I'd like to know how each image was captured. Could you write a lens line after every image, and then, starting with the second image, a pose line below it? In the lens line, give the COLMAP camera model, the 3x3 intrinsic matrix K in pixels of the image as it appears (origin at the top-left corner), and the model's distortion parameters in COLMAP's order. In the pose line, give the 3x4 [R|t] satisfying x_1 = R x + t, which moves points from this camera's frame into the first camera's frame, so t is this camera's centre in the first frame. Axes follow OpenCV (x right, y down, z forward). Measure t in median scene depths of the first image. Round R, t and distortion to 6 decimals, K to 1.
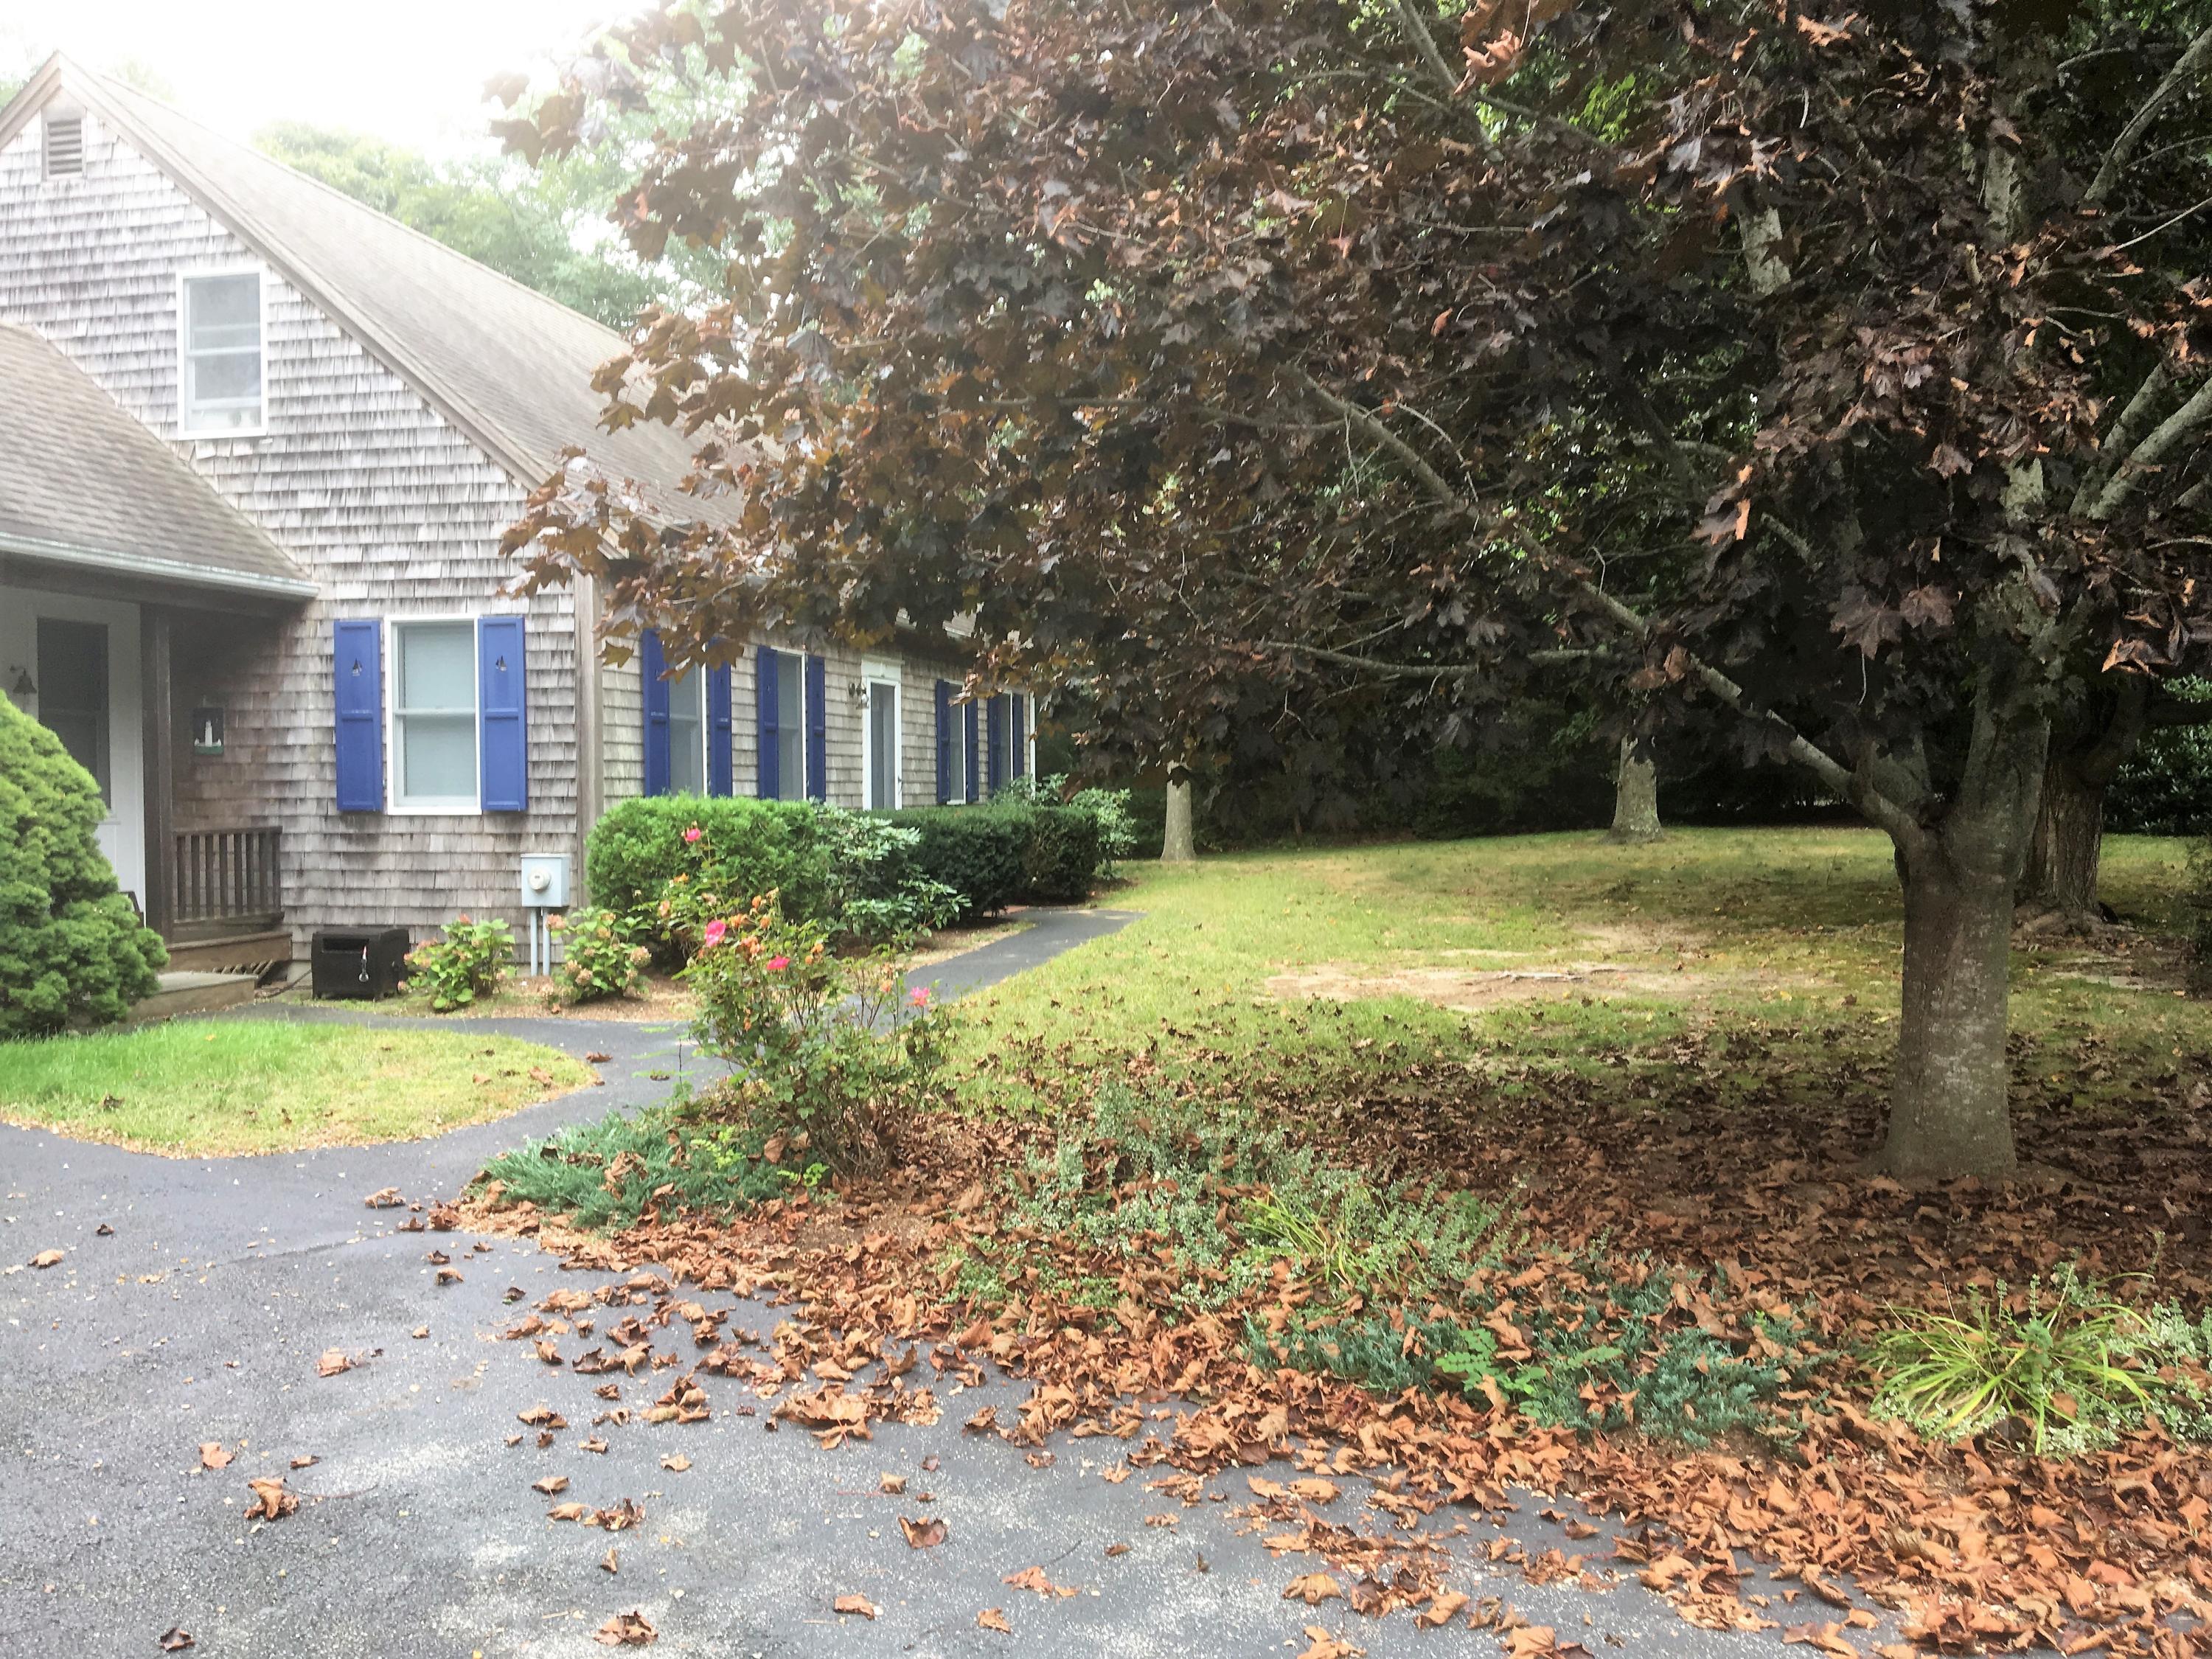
lens RADIAL K [[1868.5, 0, 1103.8], [0, 1868.5, 825.9], [0, 0, 1]] dist [0.030071, -0.020967]
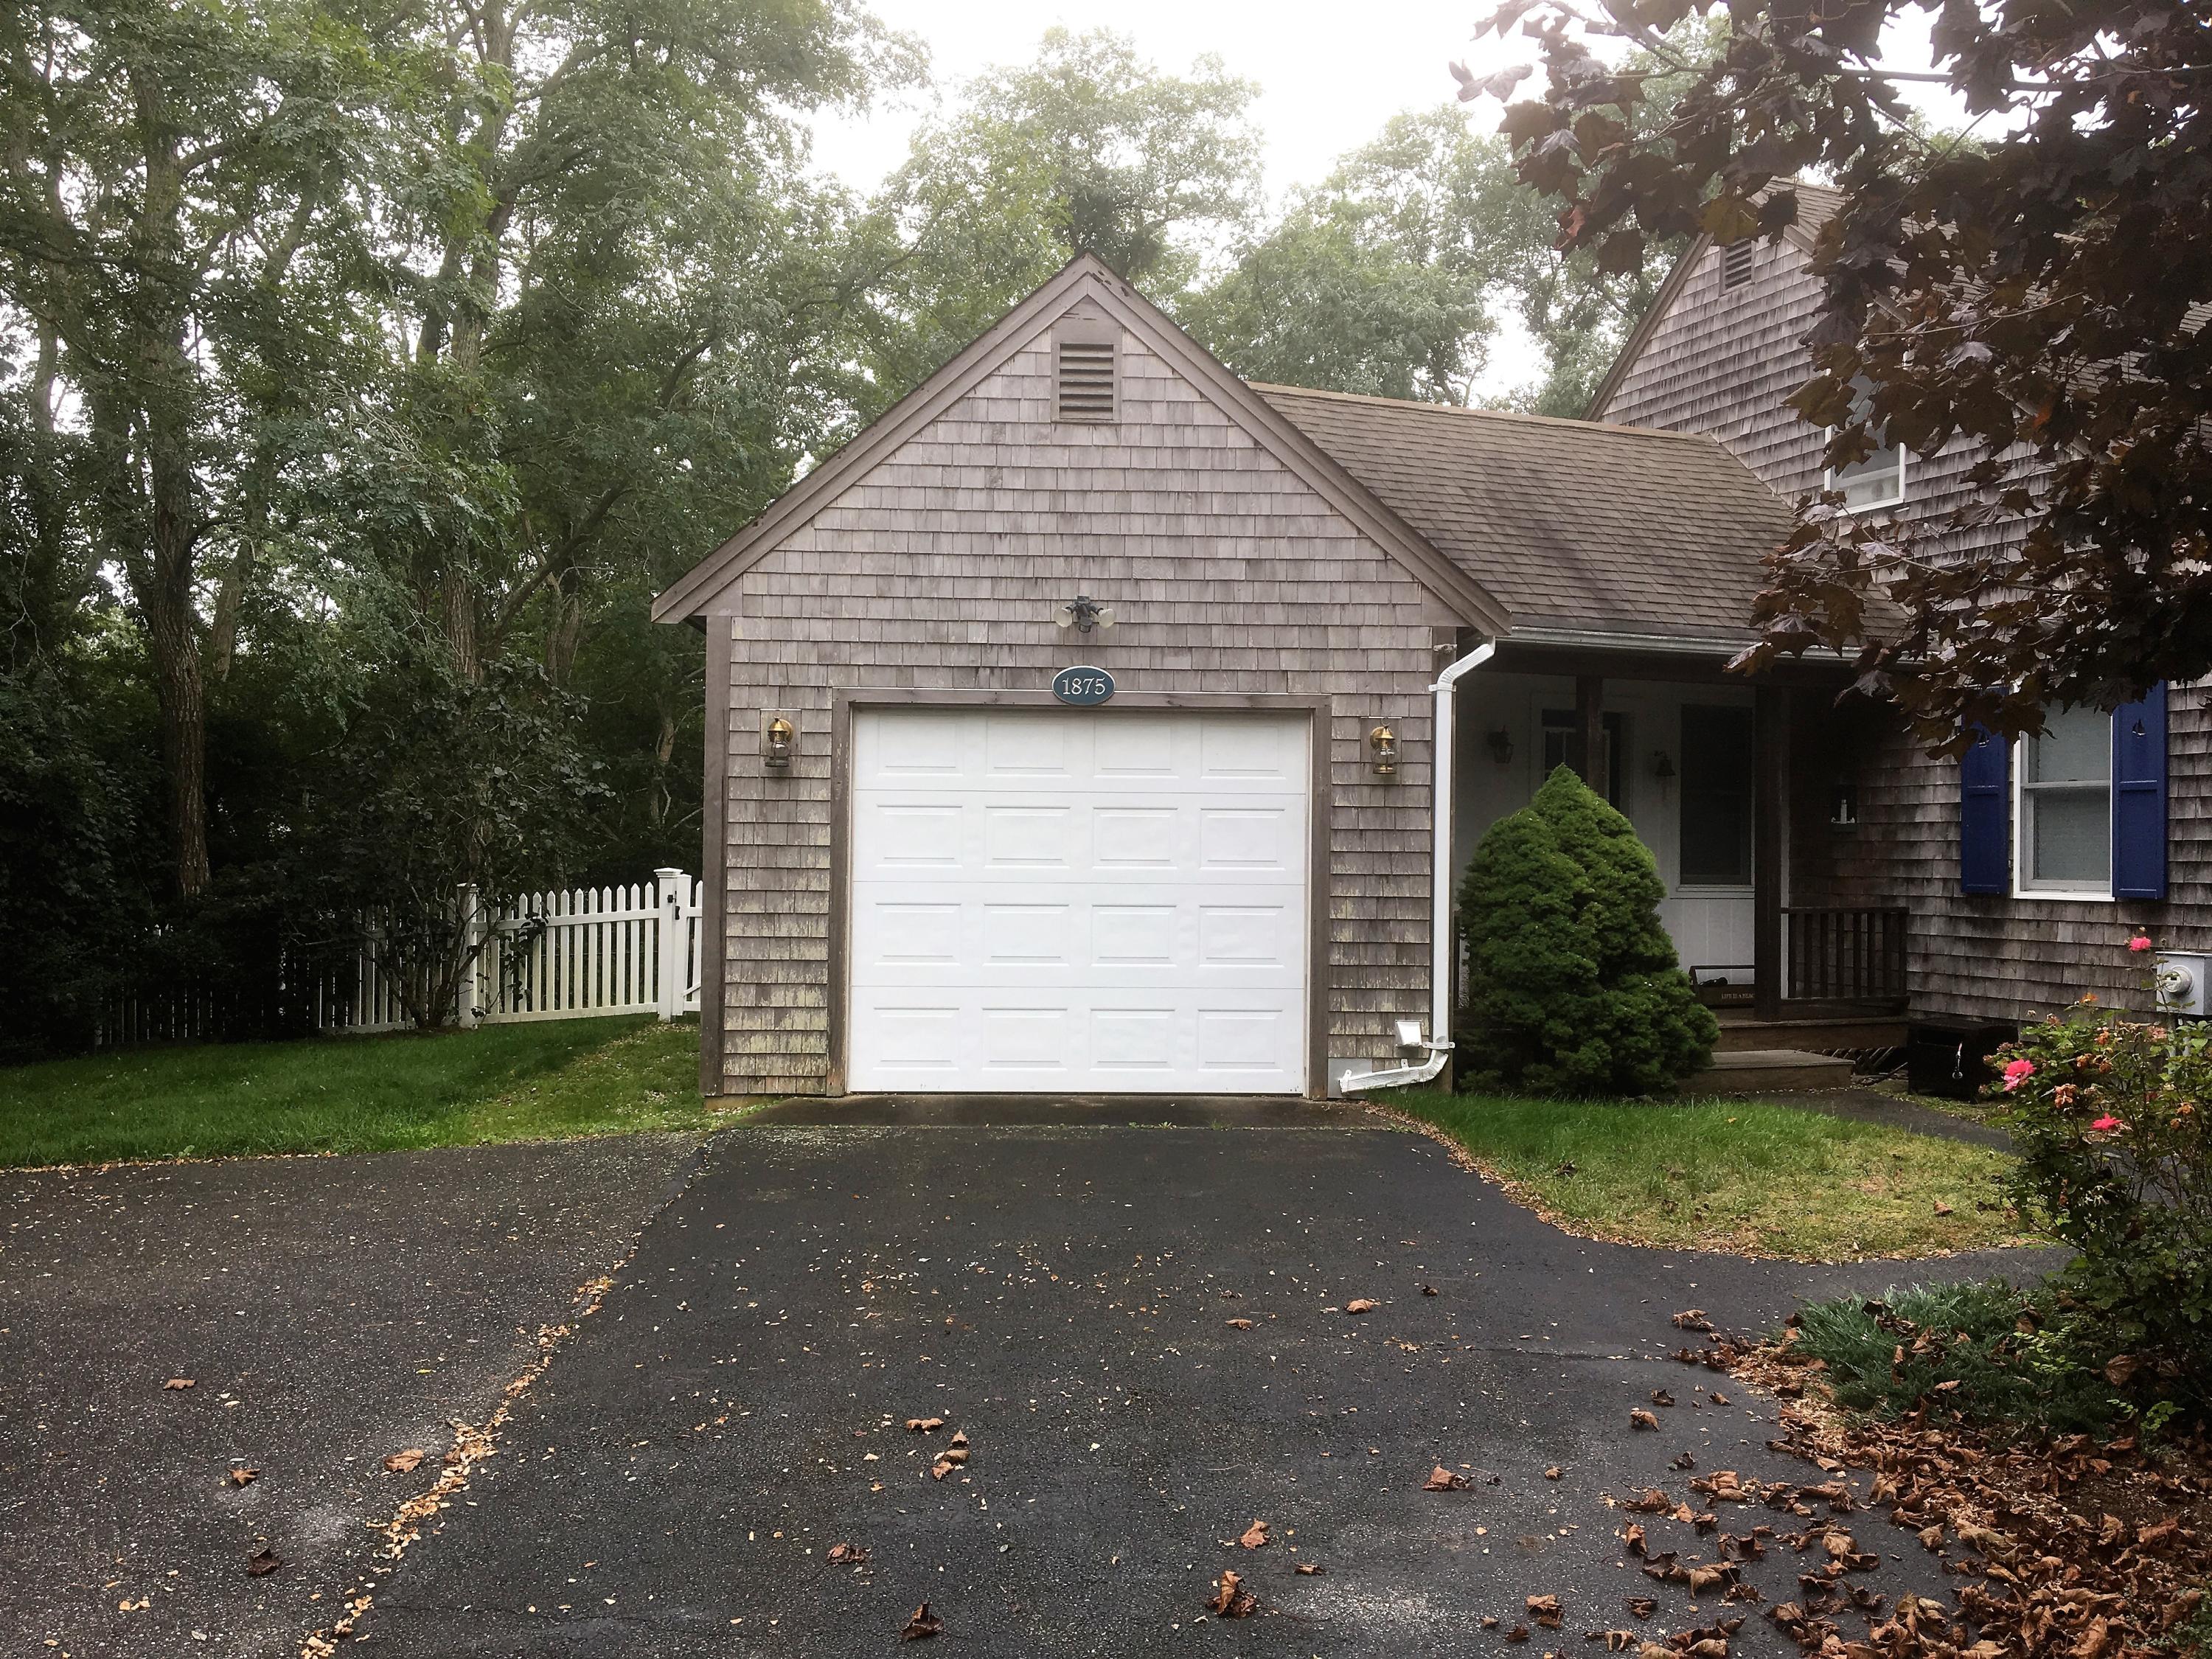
lens RADIAL K [[1868.5, 0, 1105.4], [0, 1868.5, 832.3], [0, 0, 1]] dist [0.030071, -0.020967]
pose [[0.582993, 0.003661, -0.812469, 0.105038], [-0.030509, 0.999383, -0.017389, -0.009280], [0.811904, 0.034926, 0.582746, 0.111145]]
